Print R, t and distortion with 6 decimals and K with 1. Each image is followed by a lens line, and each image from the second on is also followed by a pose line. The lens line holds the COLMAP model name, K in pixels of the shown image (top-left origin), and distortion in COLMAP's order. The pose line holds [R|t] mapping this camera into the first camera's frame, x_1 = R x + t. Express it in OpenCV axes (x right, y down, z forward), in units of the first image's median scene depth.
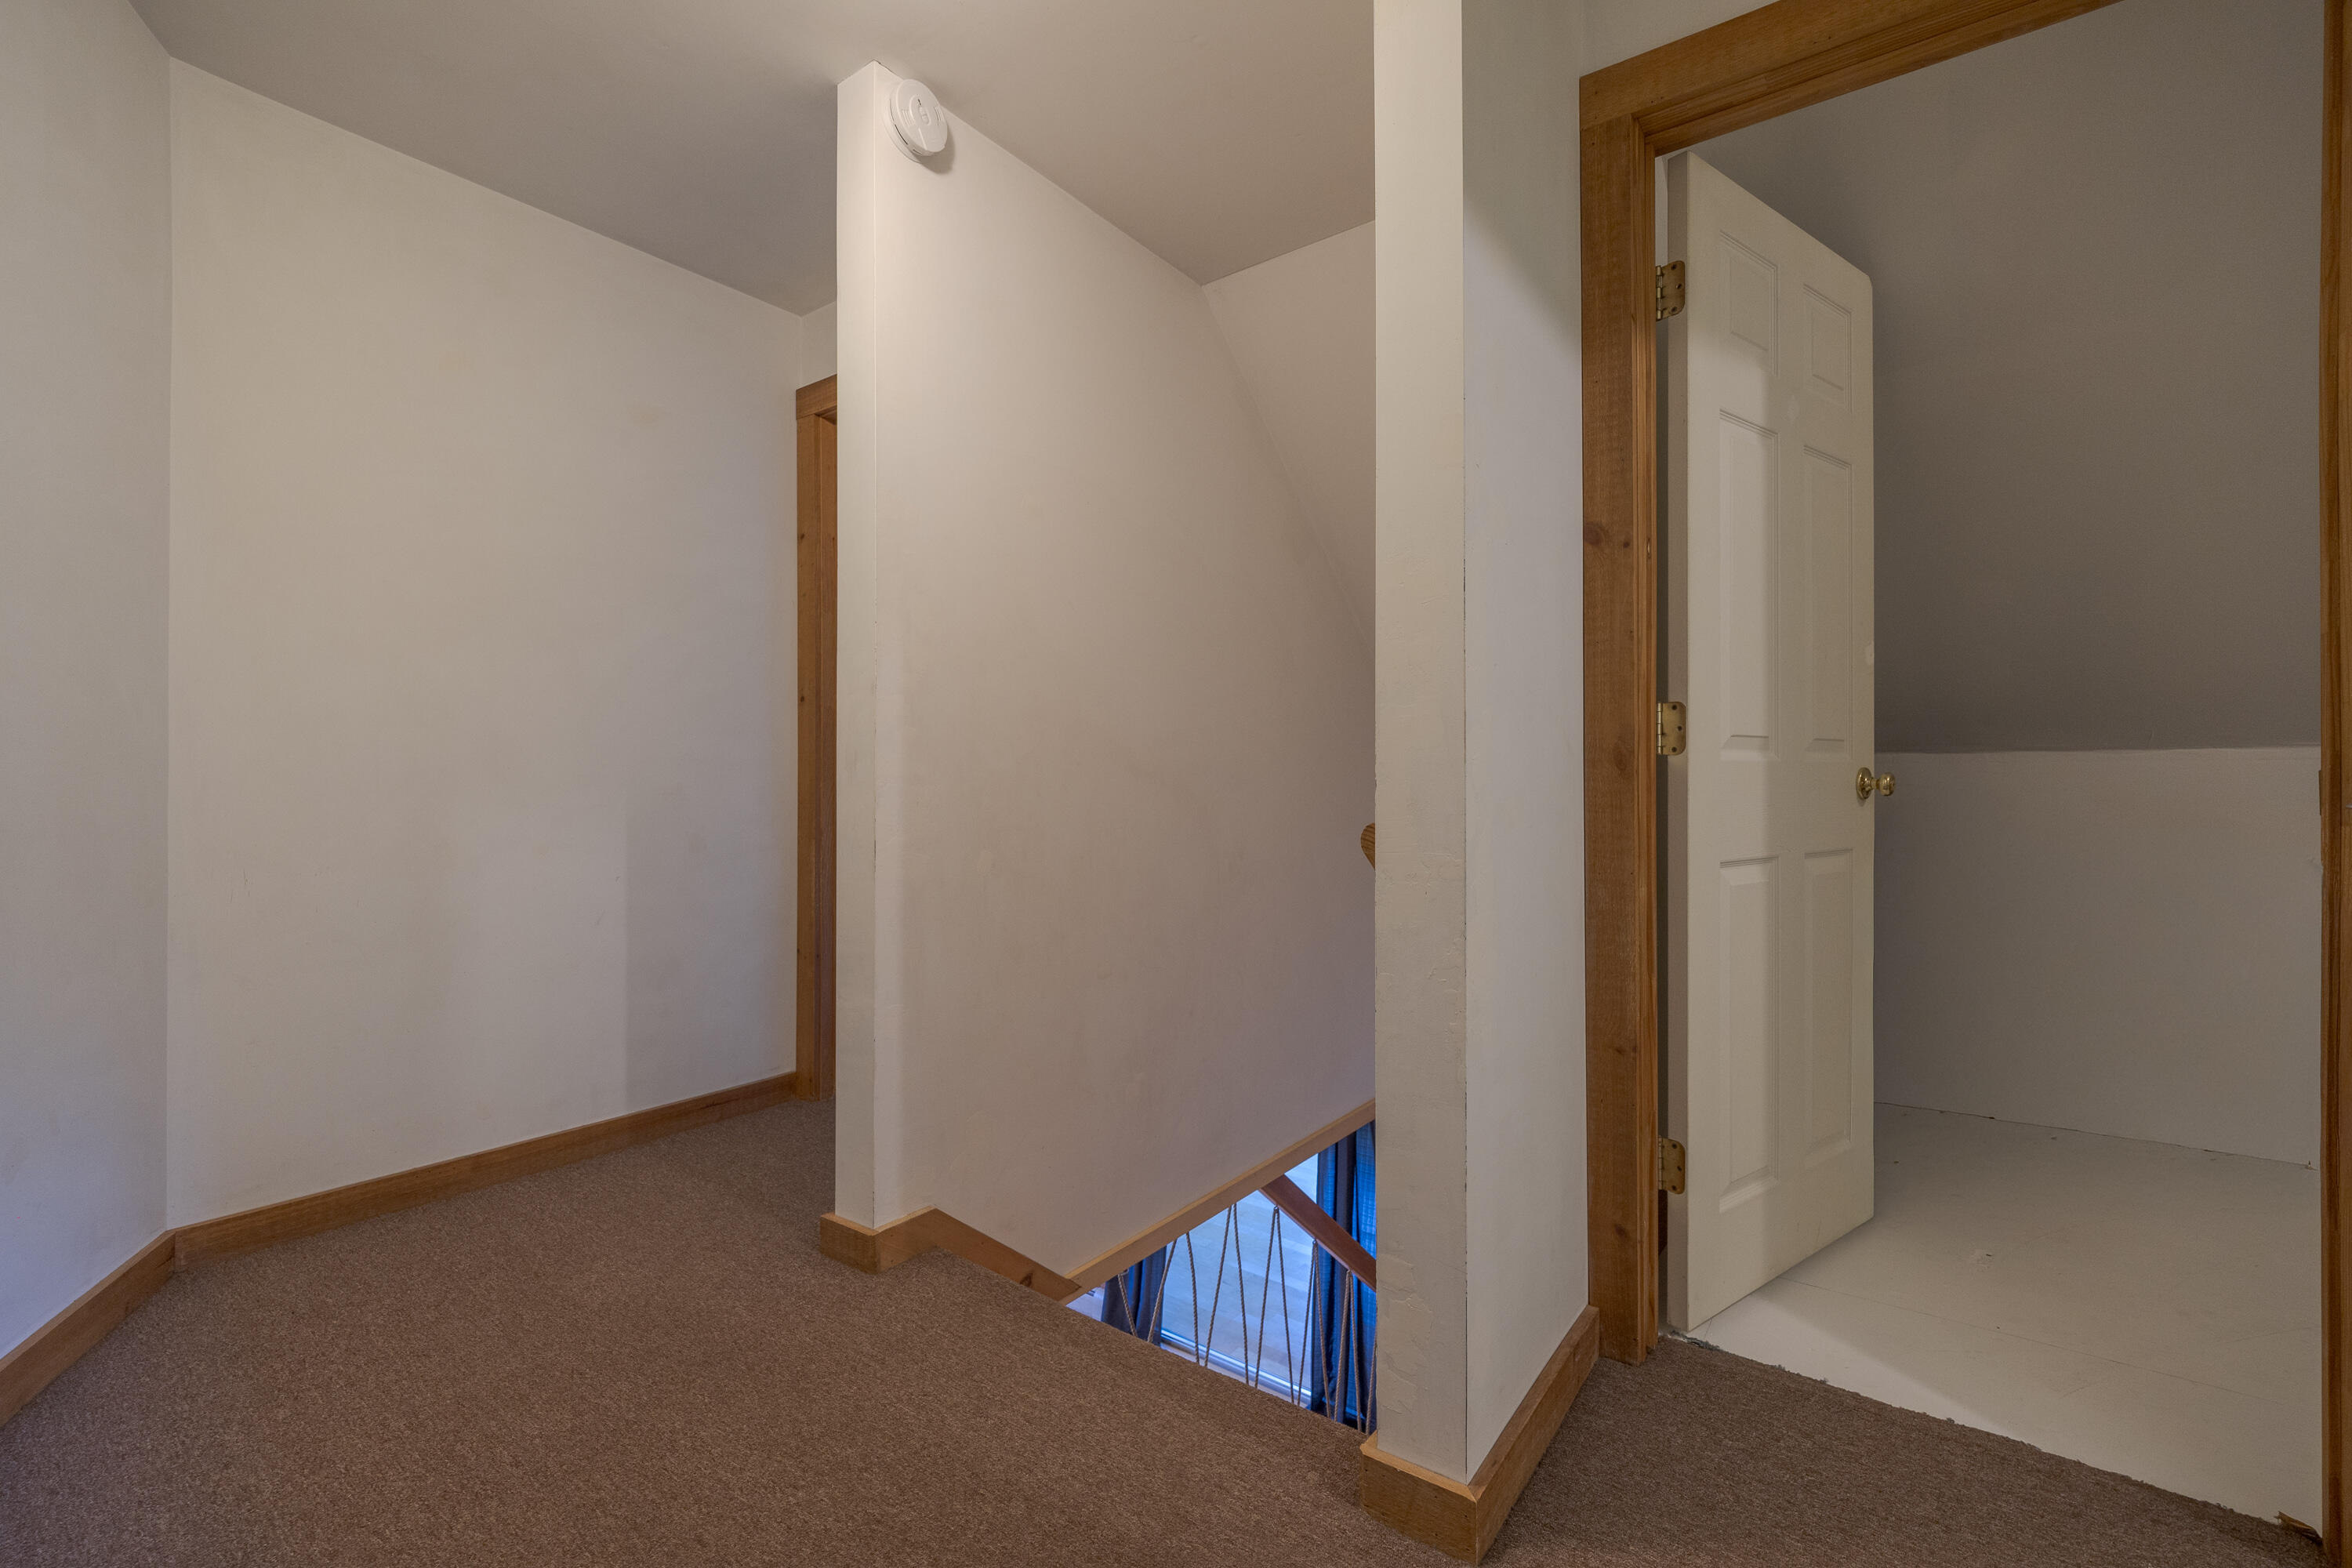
lens RADIAL K [[996.3, 0, 1192.4], [0, 996.3, 780.2], [0, 0, 1]] dist [-0.001594, 0.000178]
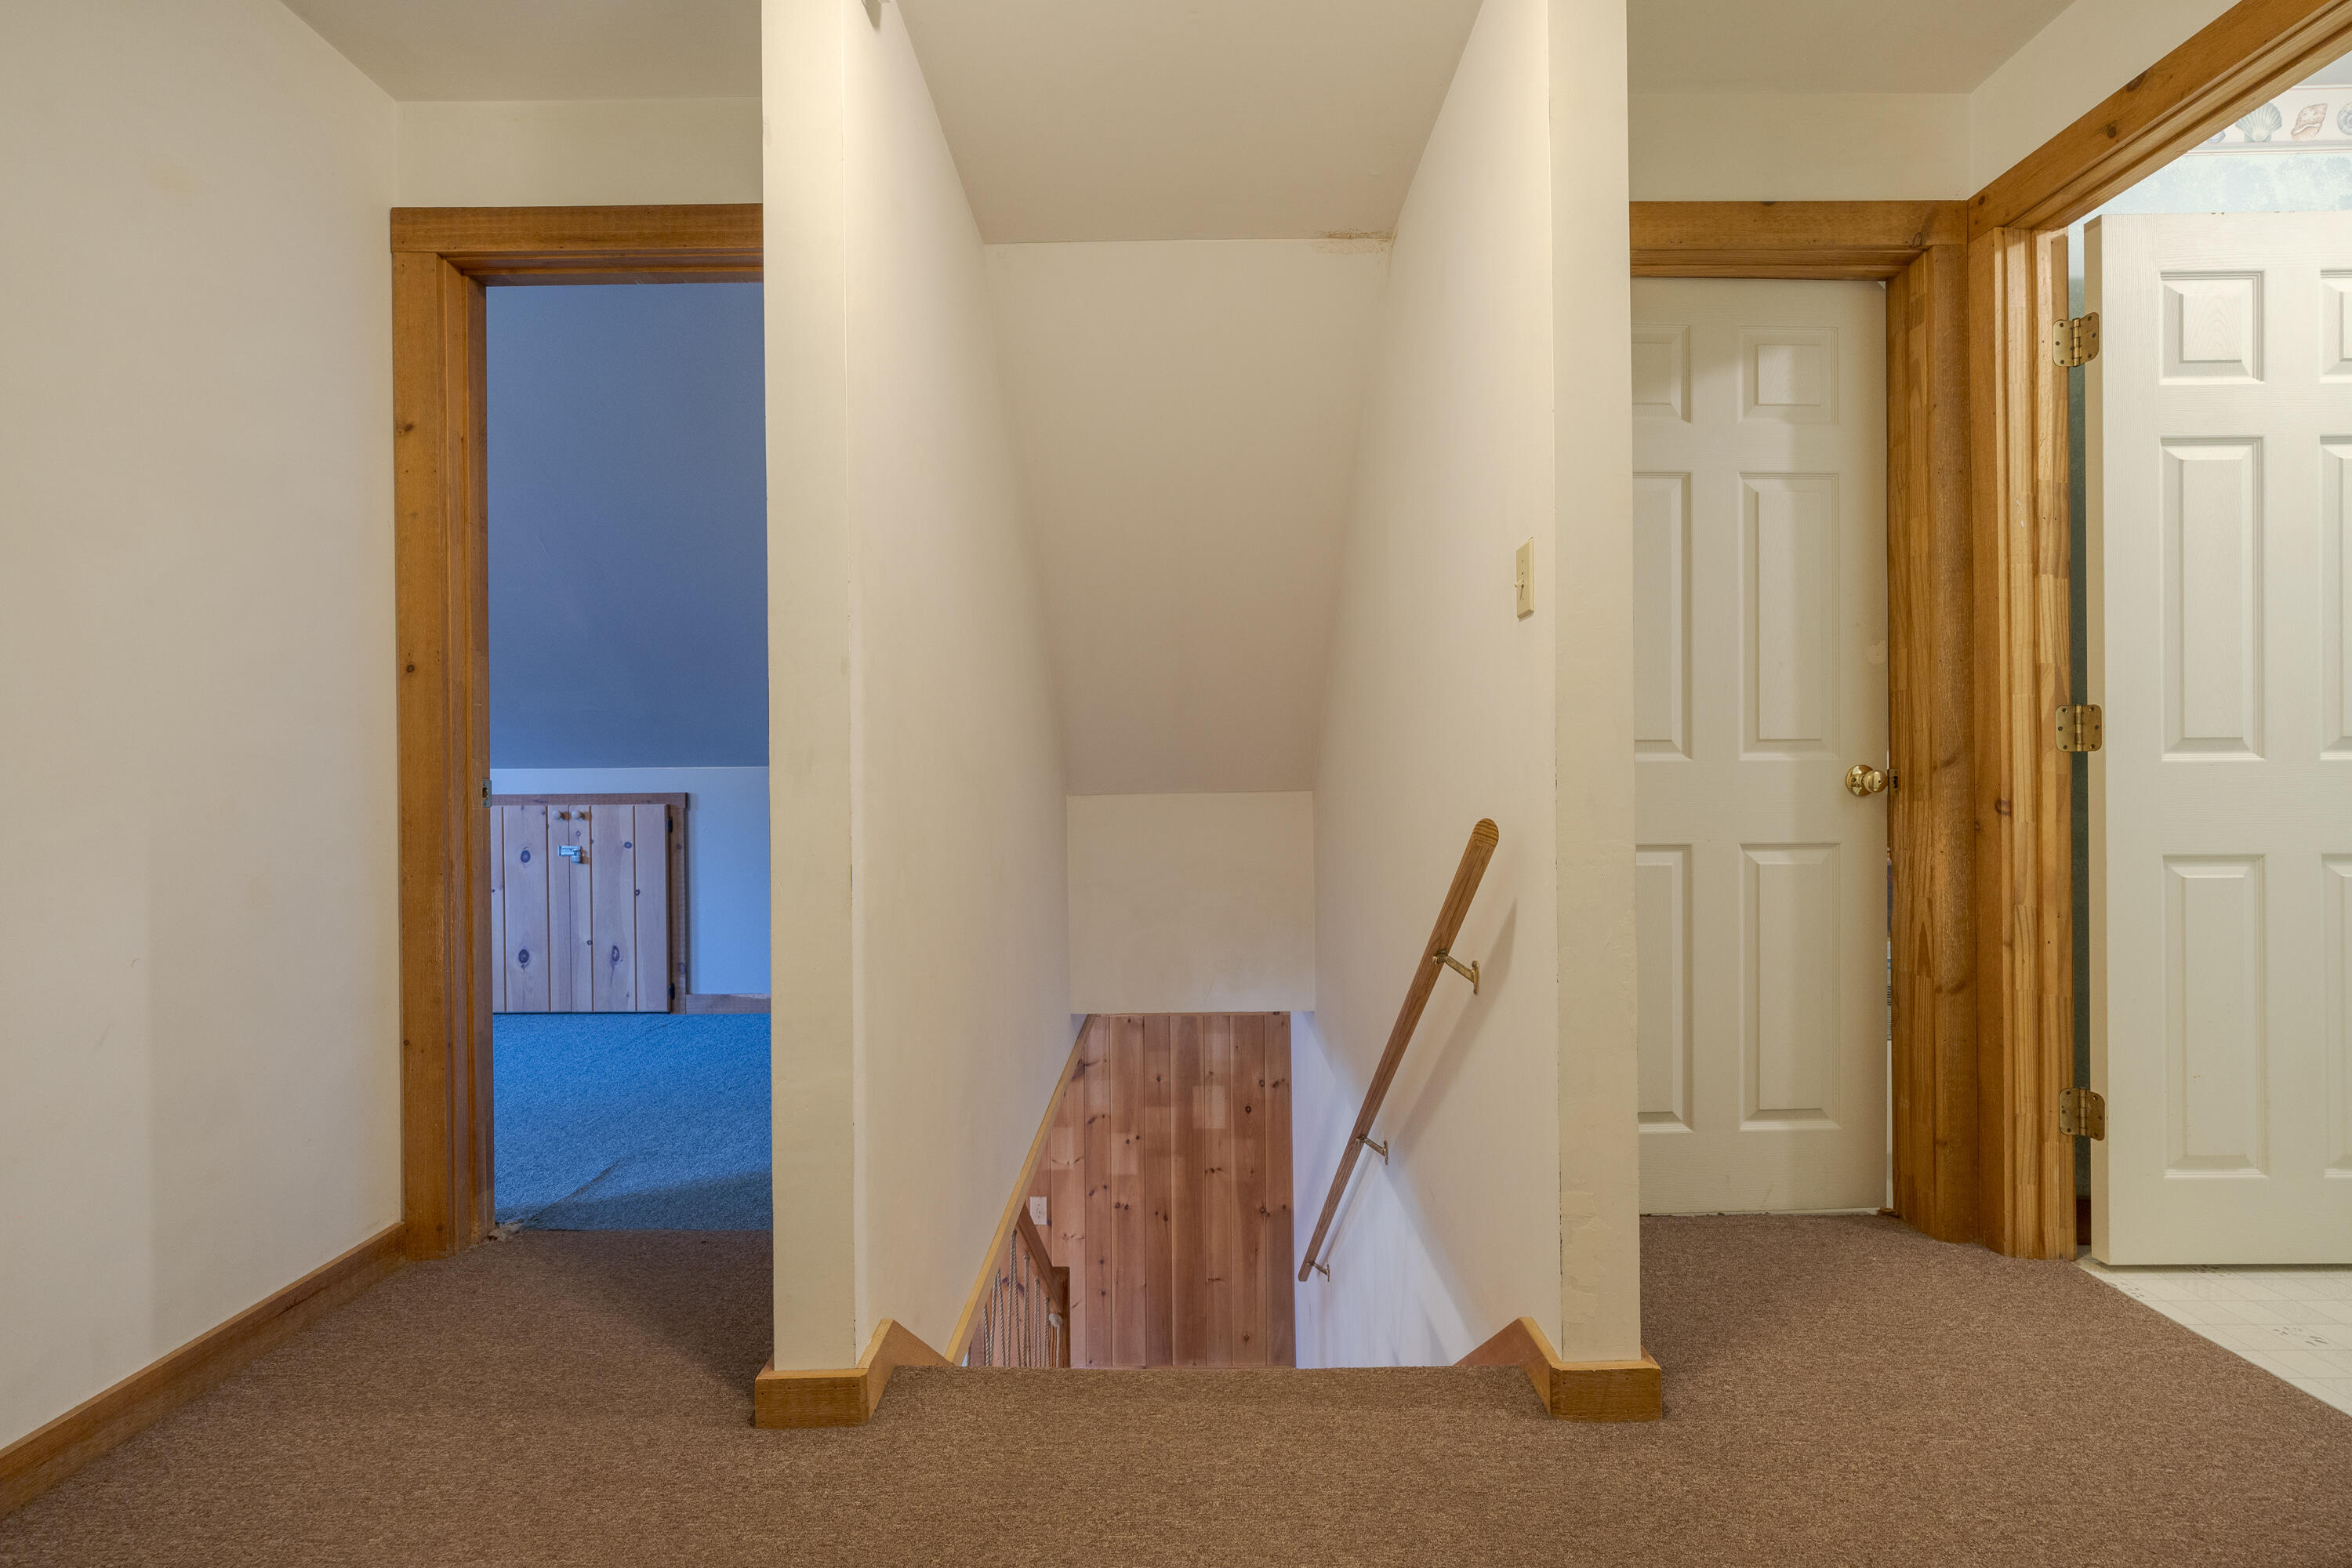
lens RADIAL K [[996.3, 0, 1161.6], [0, 996.3, 774.4], [0, 0, 1]] dist [-0.001594, 0.000178]
pose [[0.806944, -0.009505, 0.590552, -0.560240], [0.011716, 0.999931, 0.000084, -0.005297], [-0.590512, 0.006851, 0.807000, 0.226200]]
